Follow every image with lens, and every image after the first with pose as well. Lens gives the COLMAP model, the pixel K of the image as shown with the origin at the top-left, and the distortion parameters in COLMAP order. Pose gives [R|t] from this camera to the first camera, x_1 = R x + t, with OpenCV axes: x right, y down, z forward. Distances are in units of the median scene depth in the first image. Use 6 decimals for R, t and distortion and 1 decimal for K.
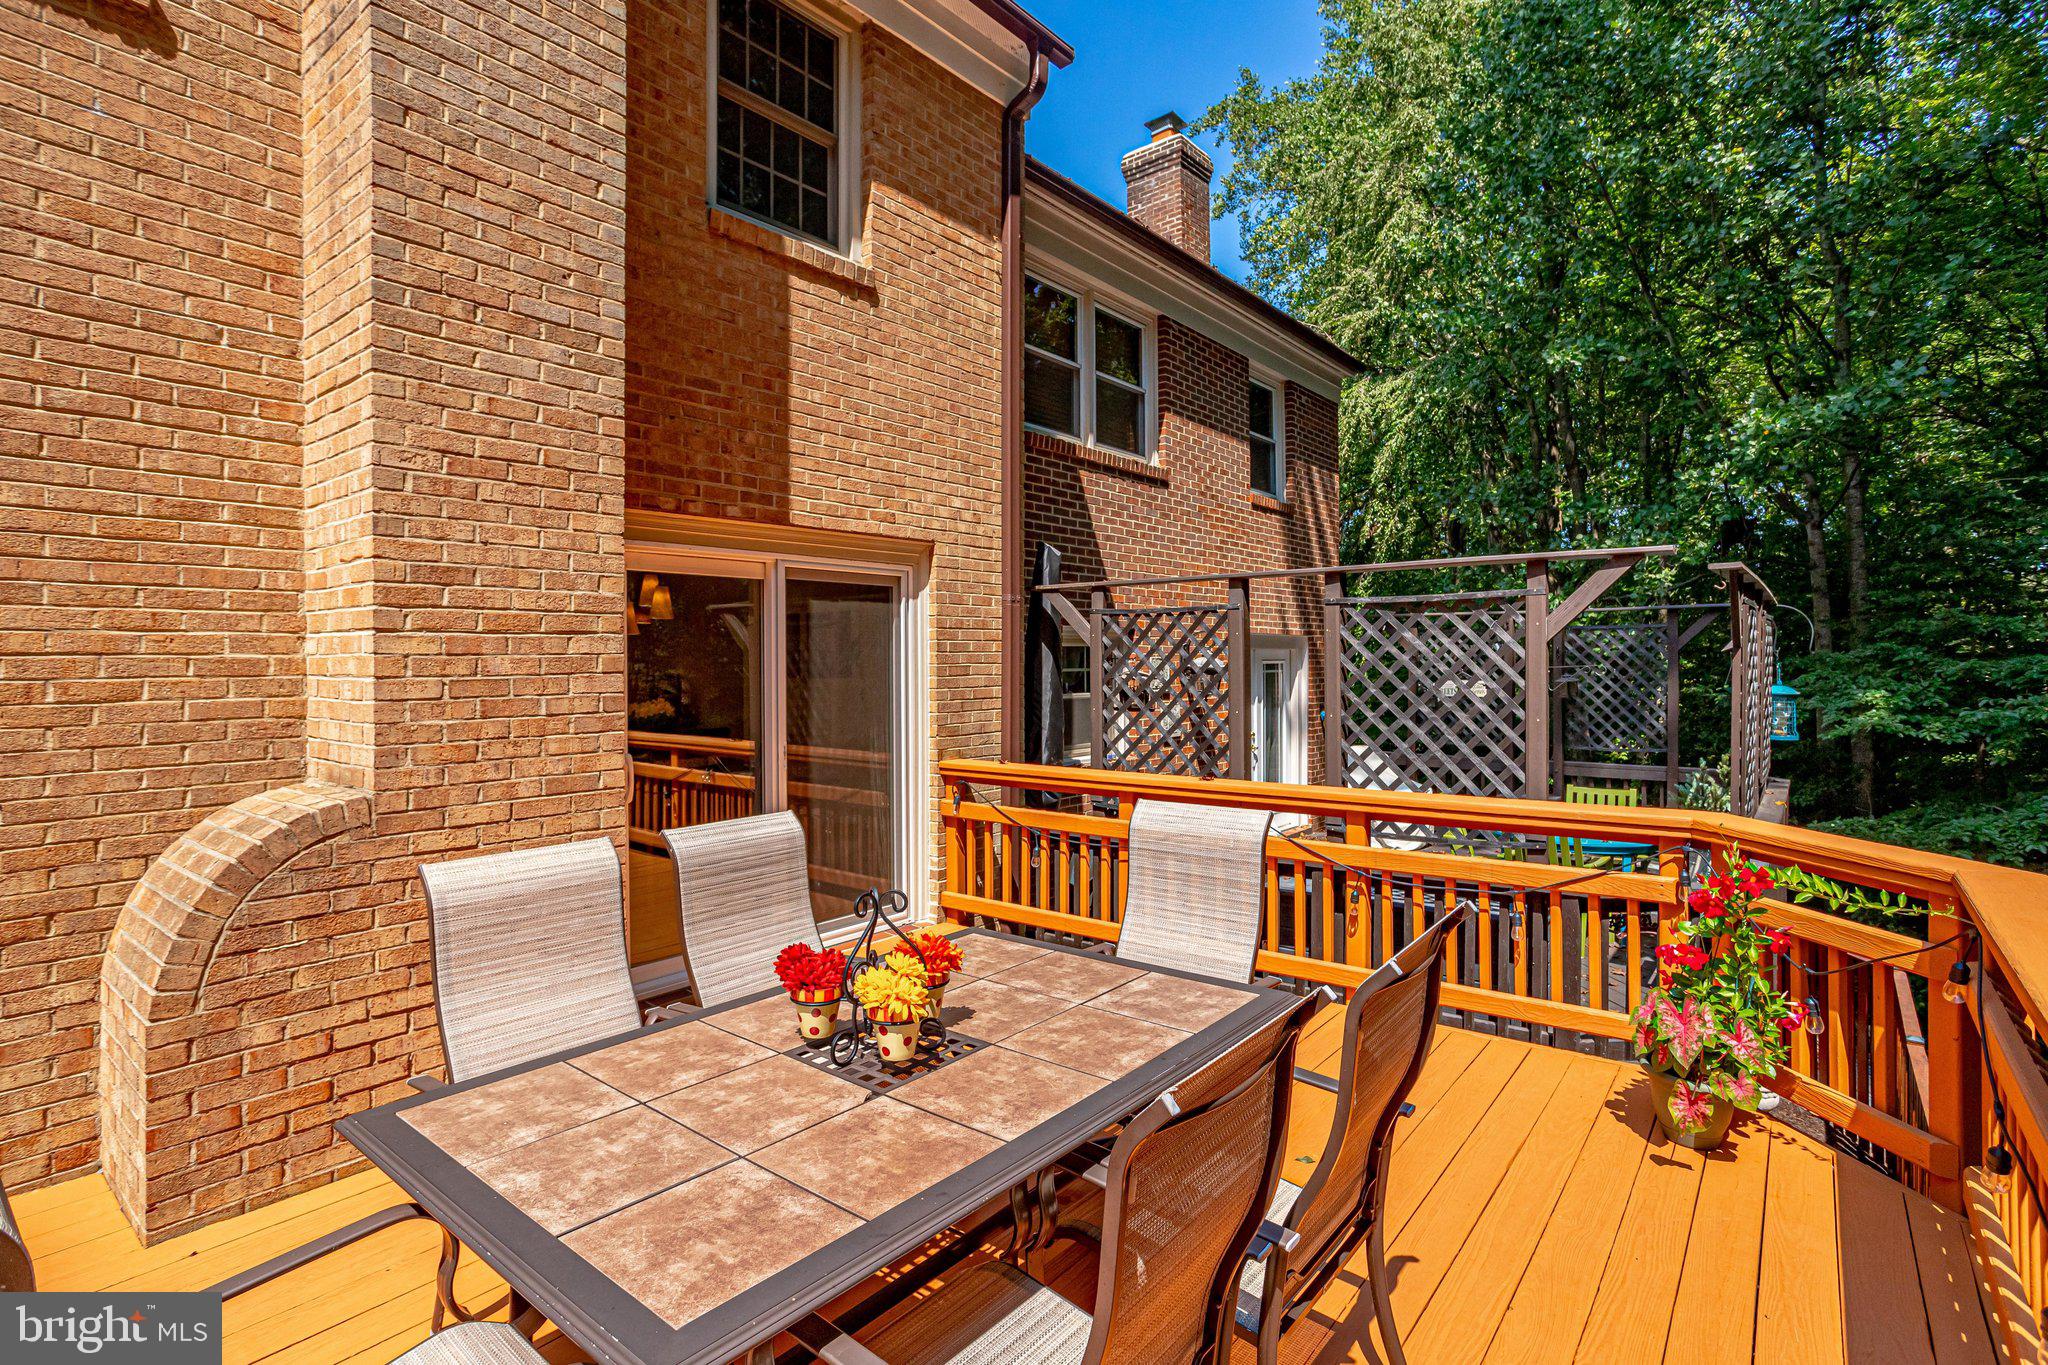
lens RADIAL K [[1001.7, 0, 1025.8], [0, 1001.7, 667.6], [0, 0, 1]] dist [-0.033110, 0.007858]
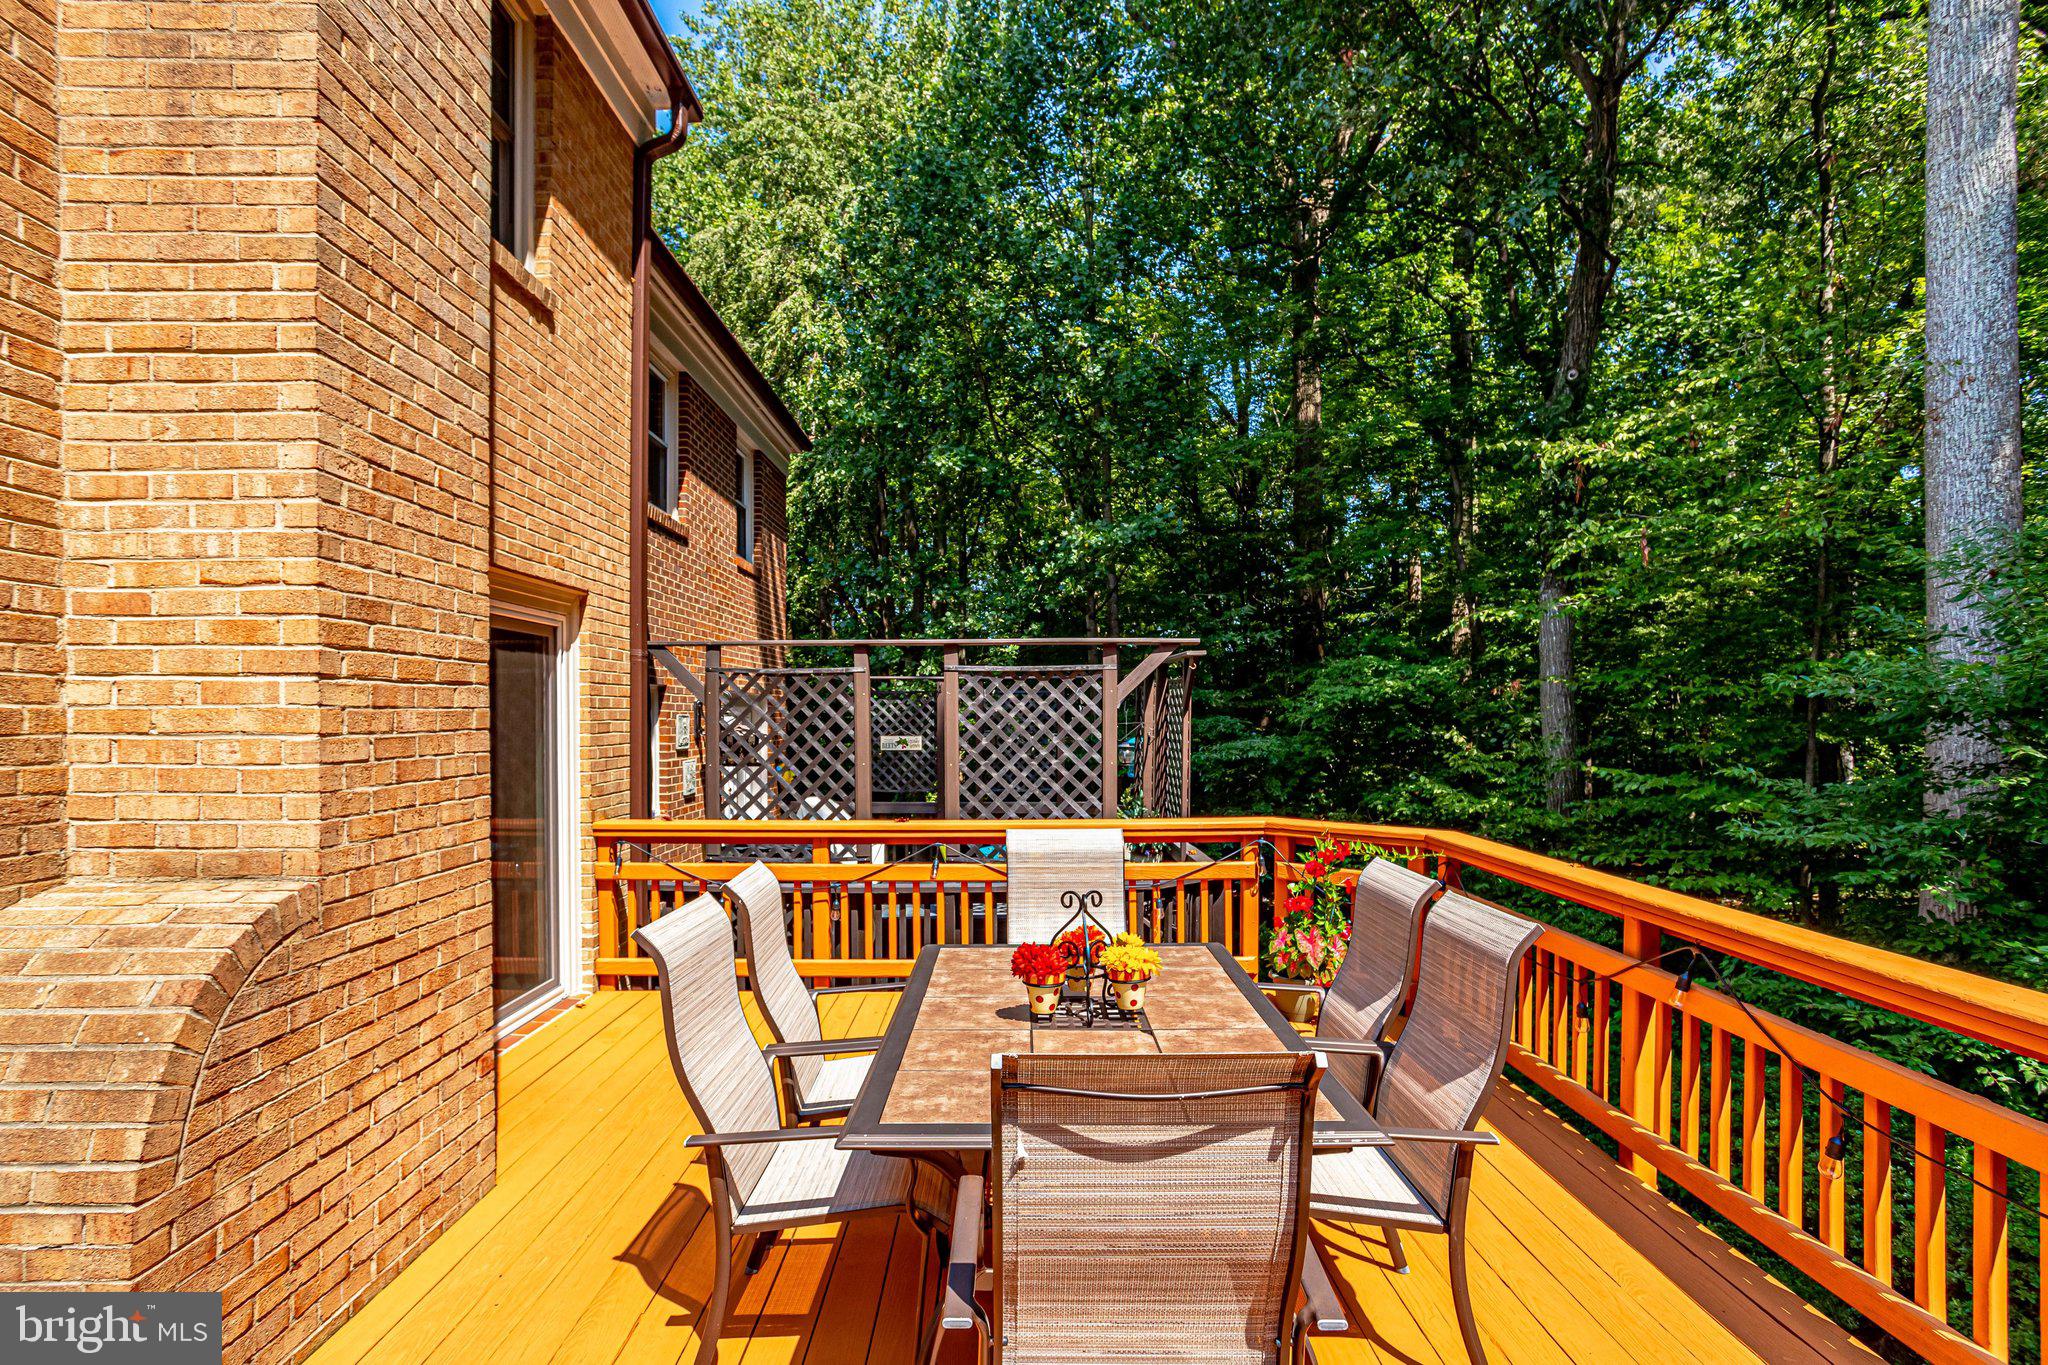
lens RADIAL K [[1001.7, 0, 1022.9], [0, 1001.7, 736.1], [0, 0, 1]] dist [-0.033110, 0.007858]
pose [[0.781581, -0.006957, 0.623764, -0.631748], [0.000380, 0.999943, 0.010677, 0.002278], [-0.623803, -0.008108, 0.781540, 0.014825]]
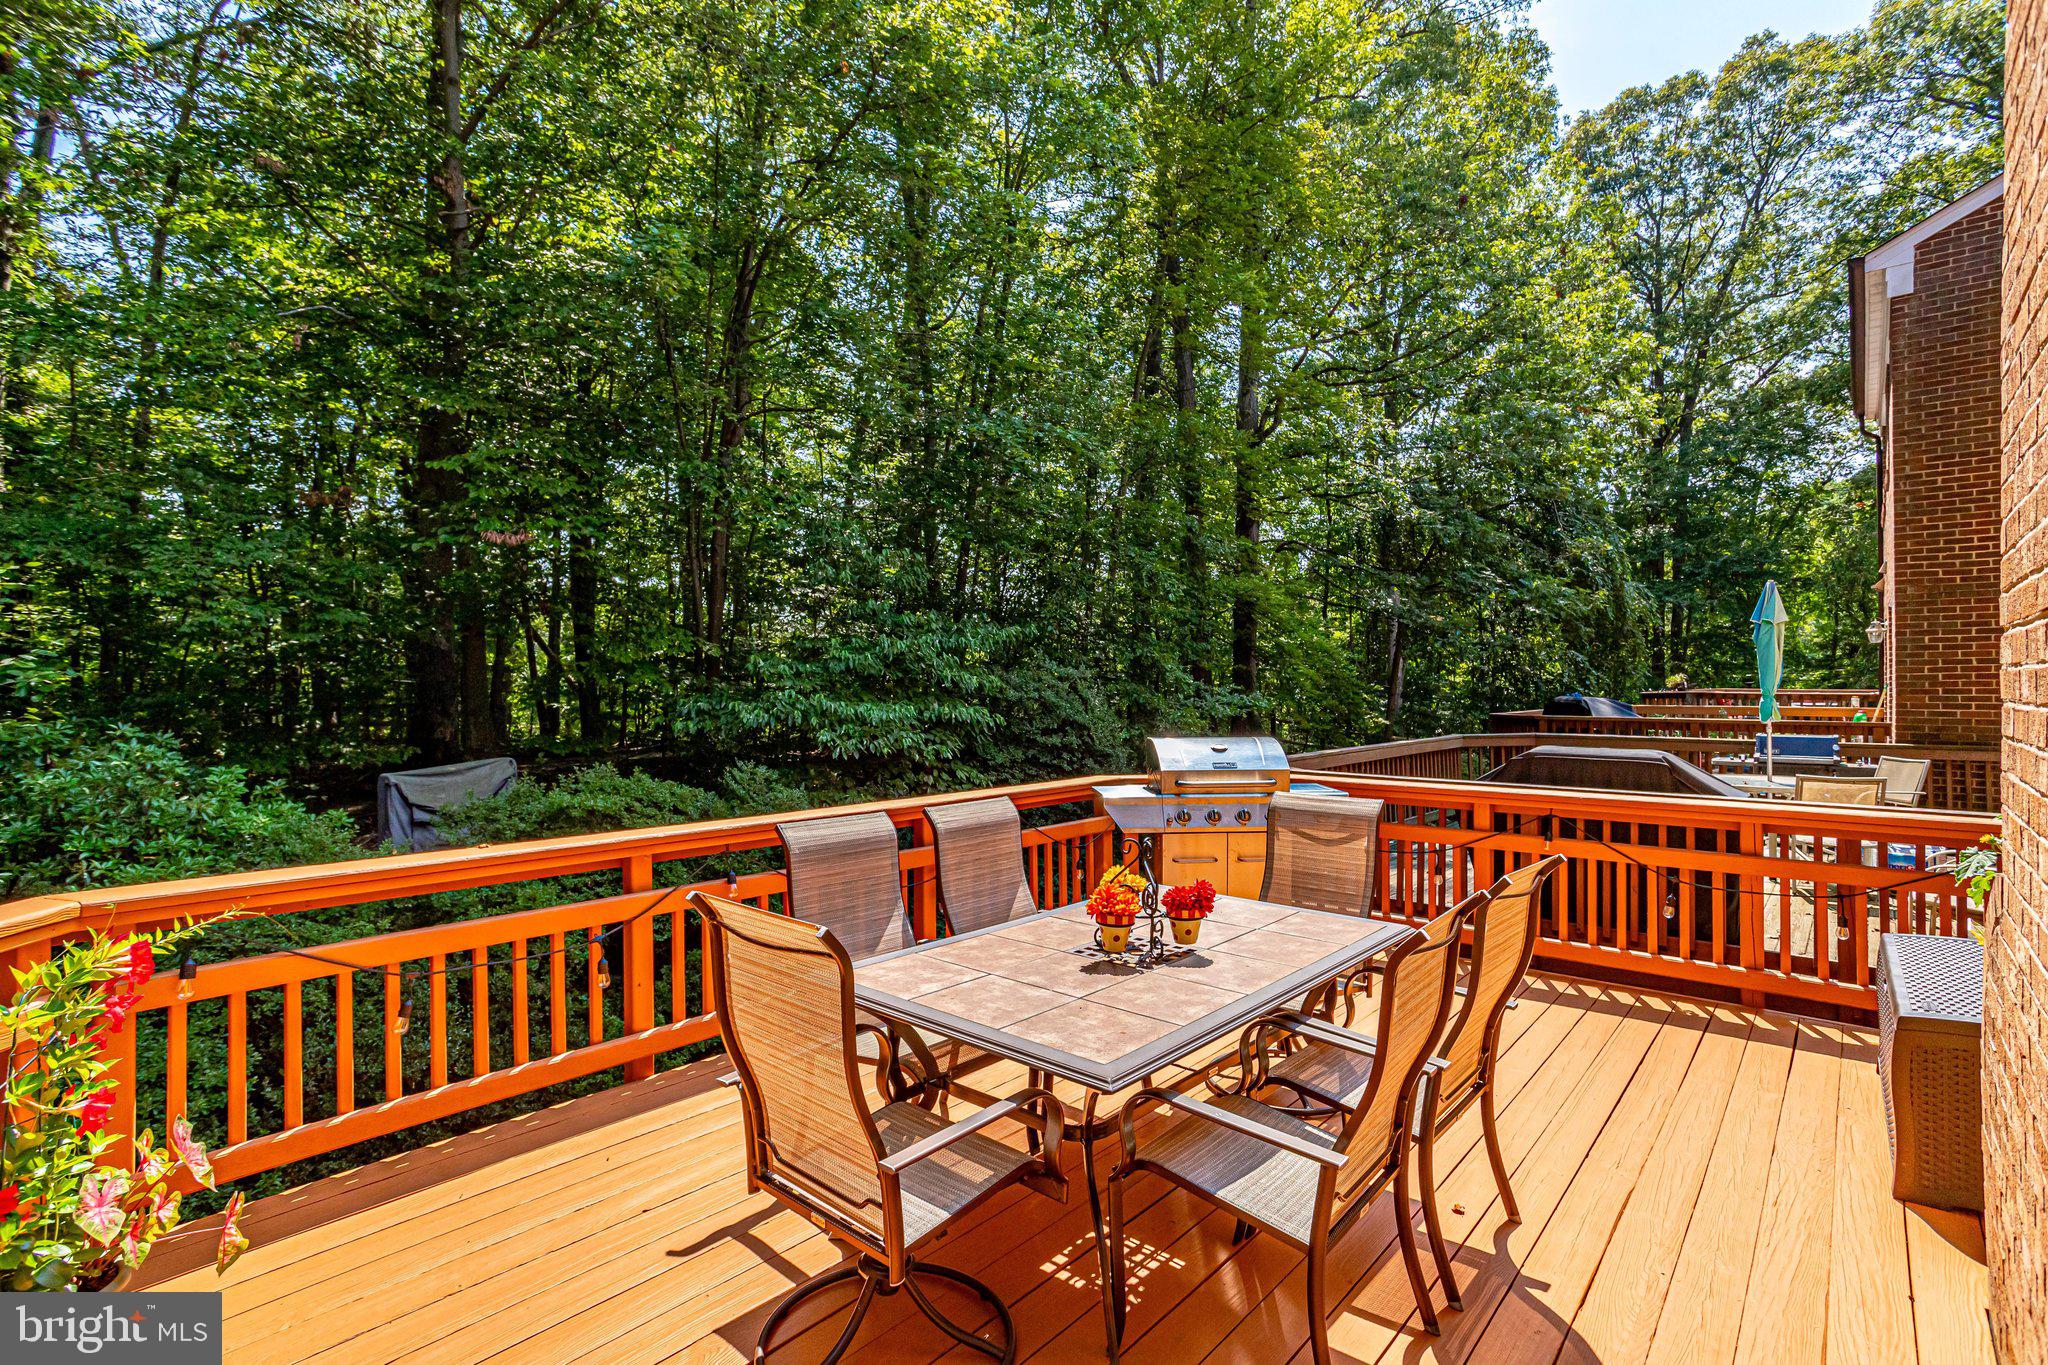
lens RADIAL K [[1001.7, 0, 1025.0], [0, 1001.7, 688.6], [0, 0, 1]] dist [-0.033110, 0.007858]
pose [[-0.999548, 0.012481, 0.027339, -0.015266], [0.012512, 0.999921, 0.000964, 0.002050], [-0.027325, 0.001306, -0.999626, 1.552288]]
